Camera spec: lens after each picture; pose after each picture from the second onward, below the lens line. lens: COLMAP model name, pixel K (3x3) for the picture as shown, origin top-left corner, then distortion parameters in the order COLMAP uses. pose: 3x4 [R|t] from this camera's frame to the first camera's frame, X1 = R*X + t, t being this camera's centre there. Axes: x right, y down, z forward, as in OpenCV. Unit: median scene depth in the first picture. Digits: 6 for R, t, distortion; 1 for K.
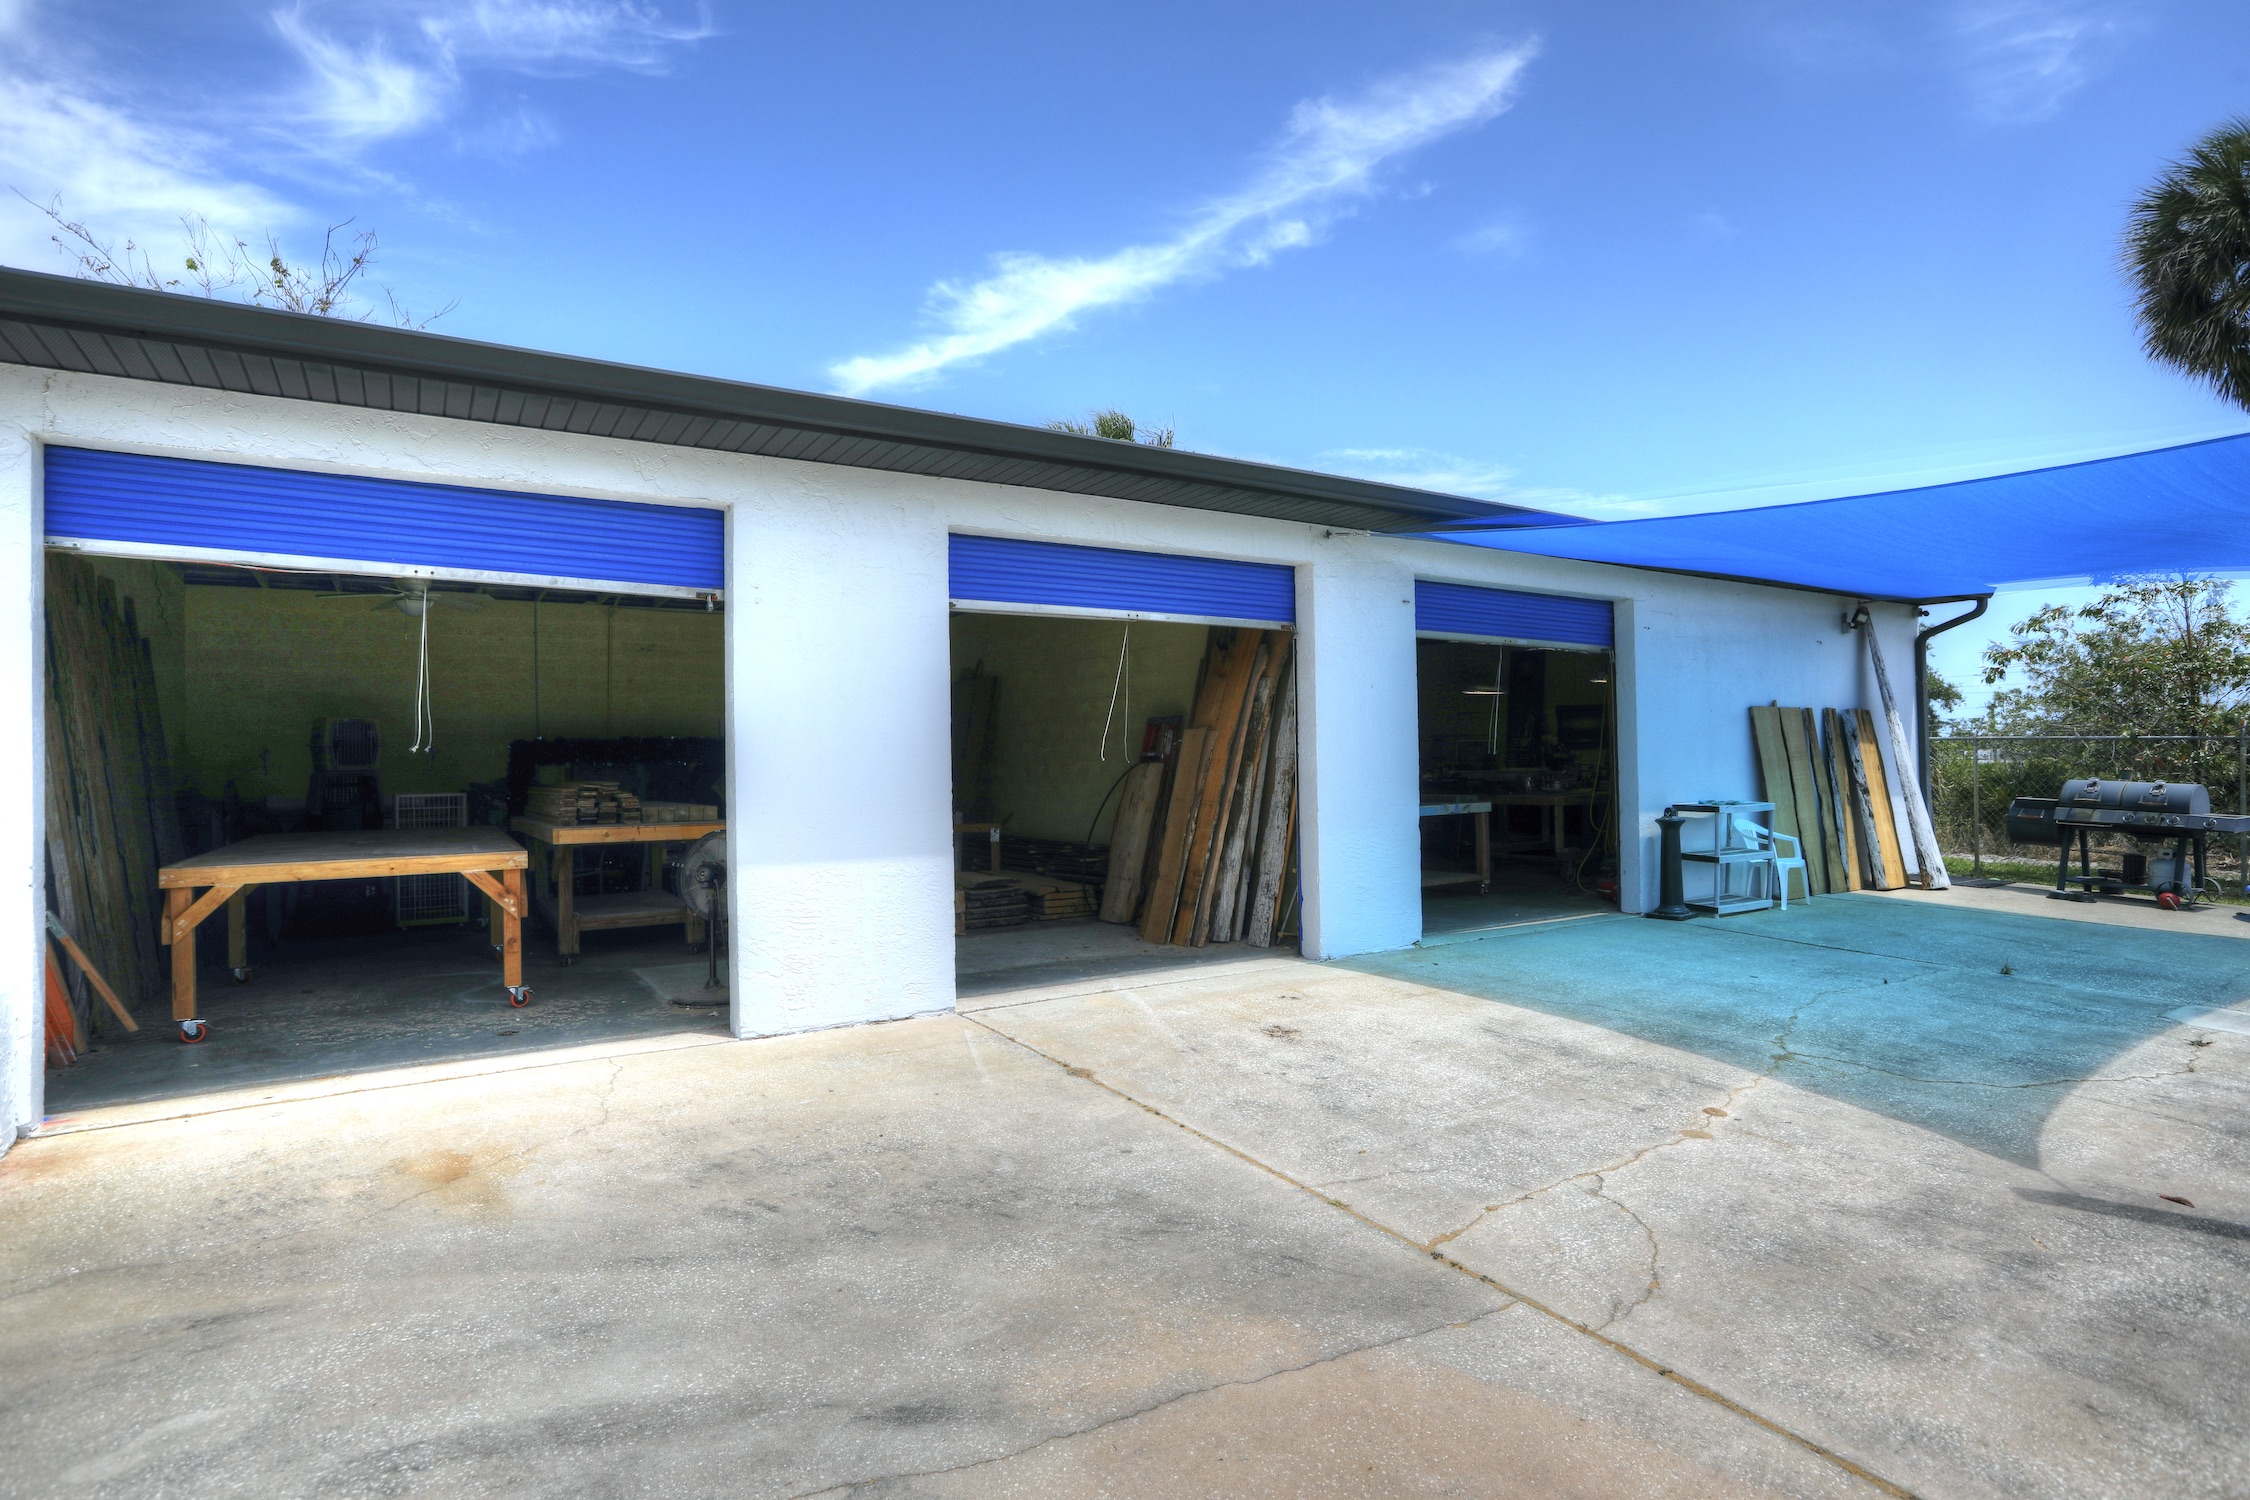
lens RADIAL K [[1091.6, 0, 1118.9], [0, 1091.6, 742.0], [0, 0, 1]] dist [0.002558, 0.000159]
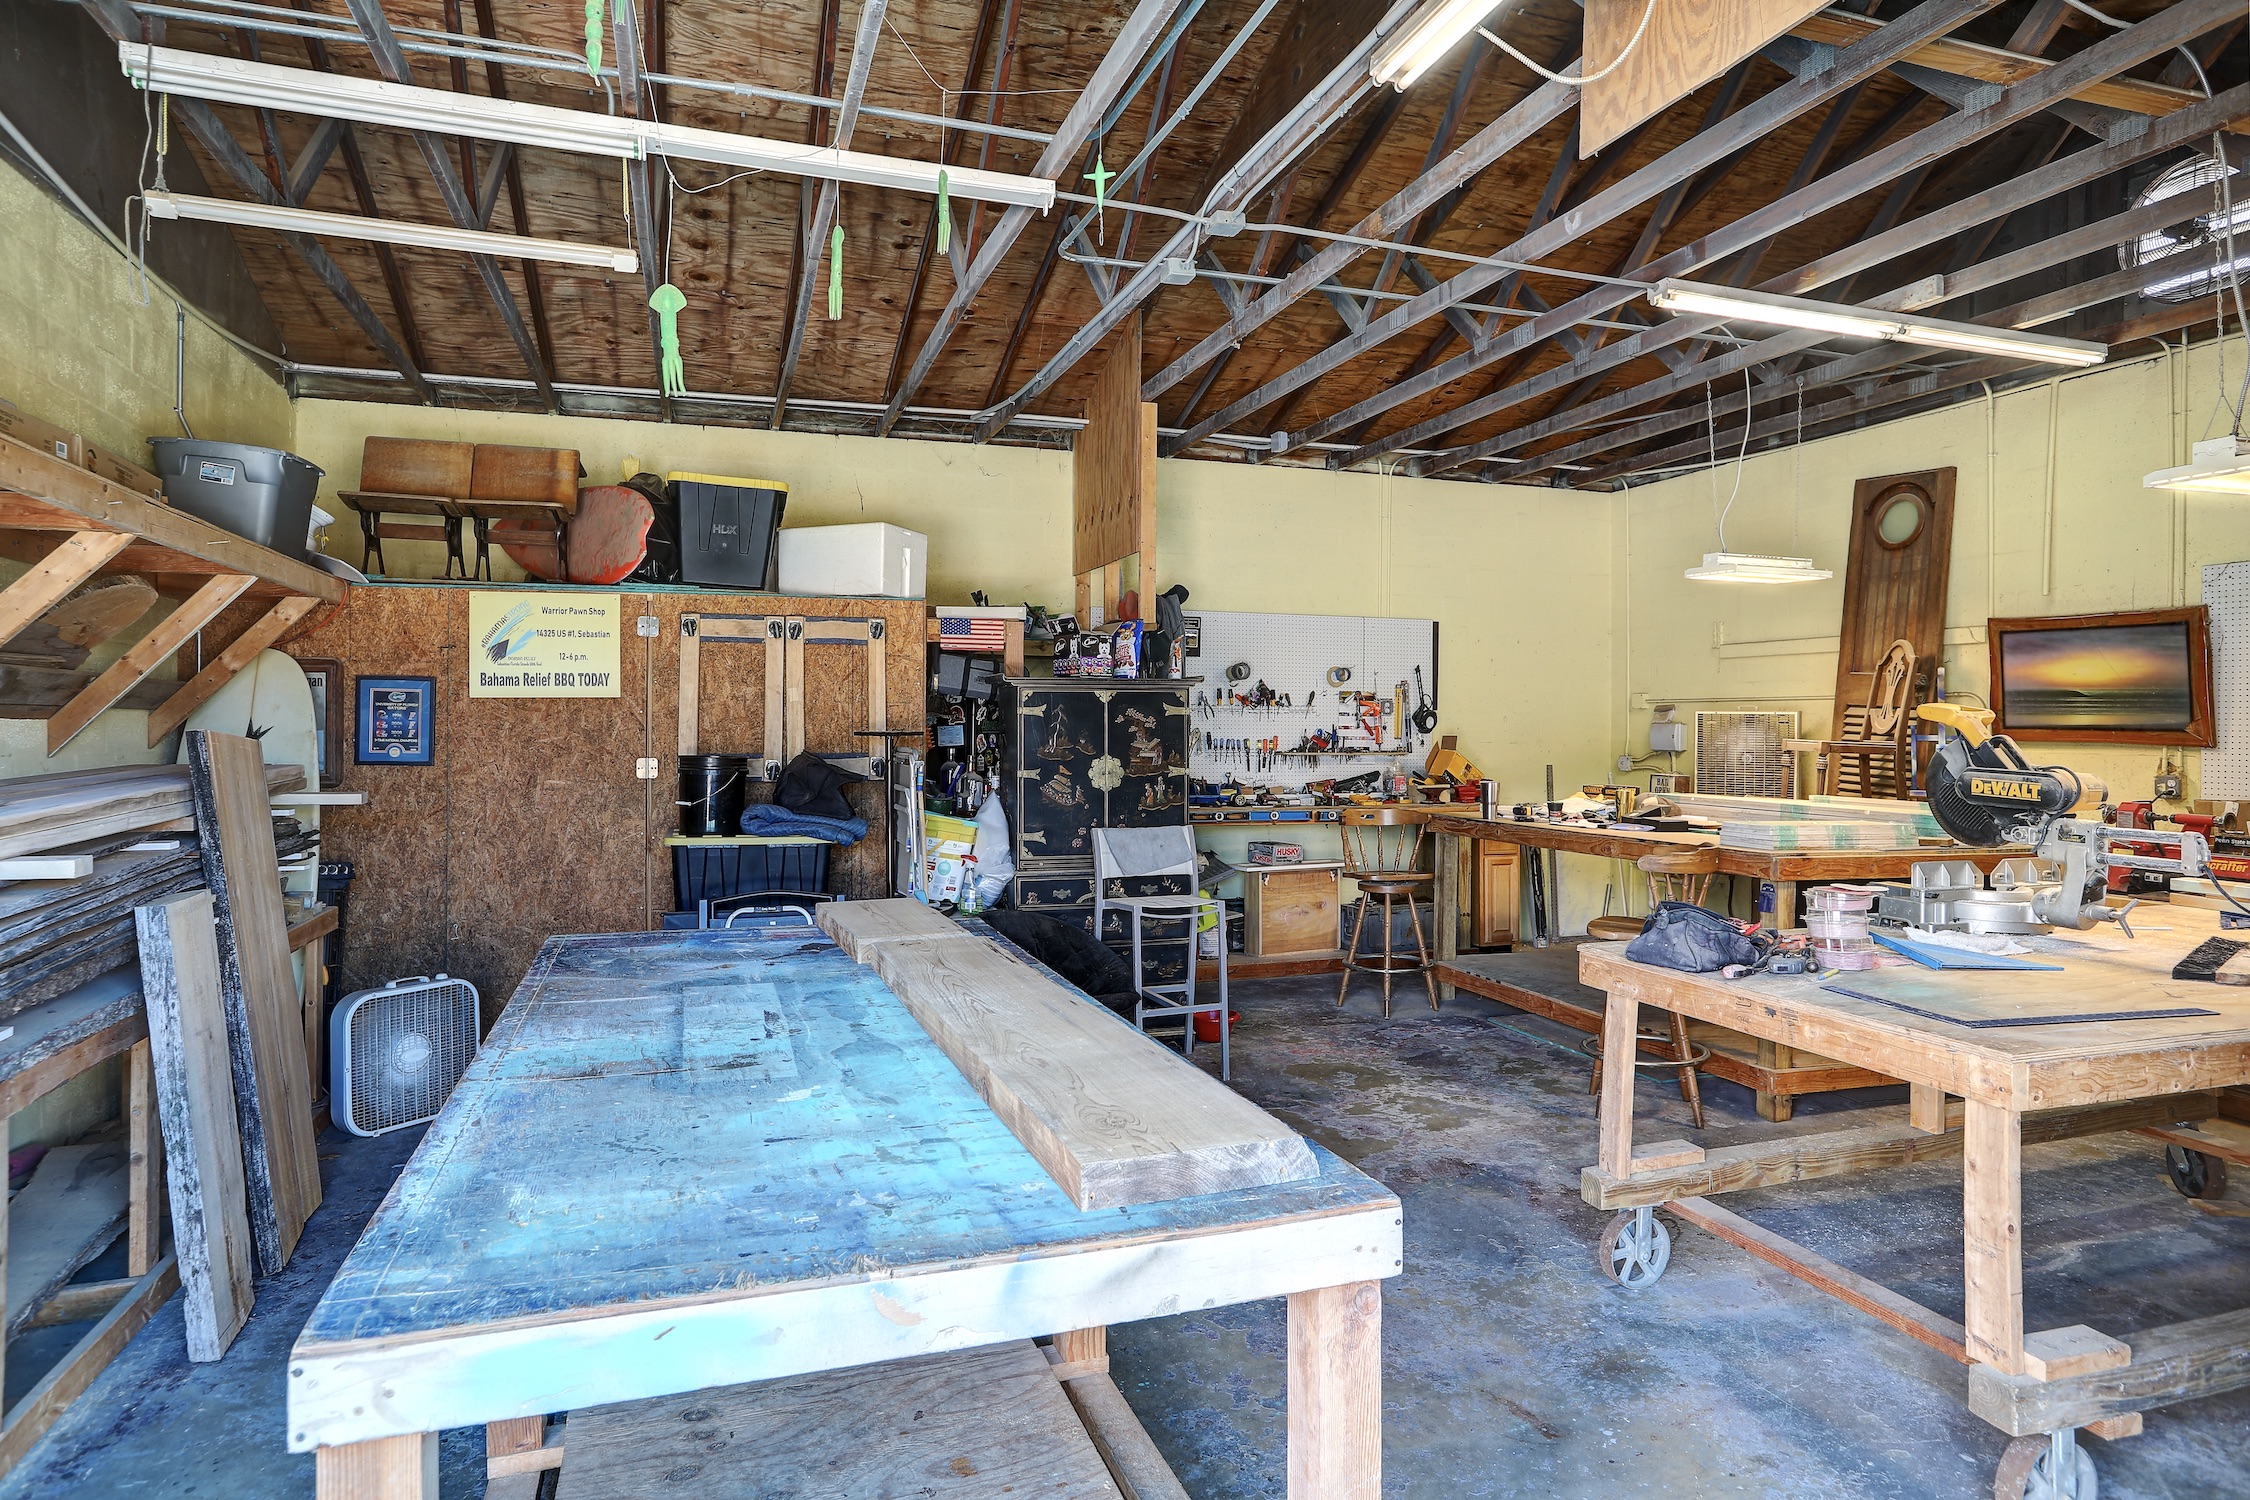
lens RADIAL K [[1364.8, 0, 1130.3], [0, 1364.8, 748.2], [0, 0, 1]] dist [-0.005832, 0.000709]
pose [[0.984499, 0.019470, -0.174307, 0.215632], [-0.015048, 0.999531, 0.026658, -0.000034], [0.174744, -0.023622, 0.984330, 0.541933]]
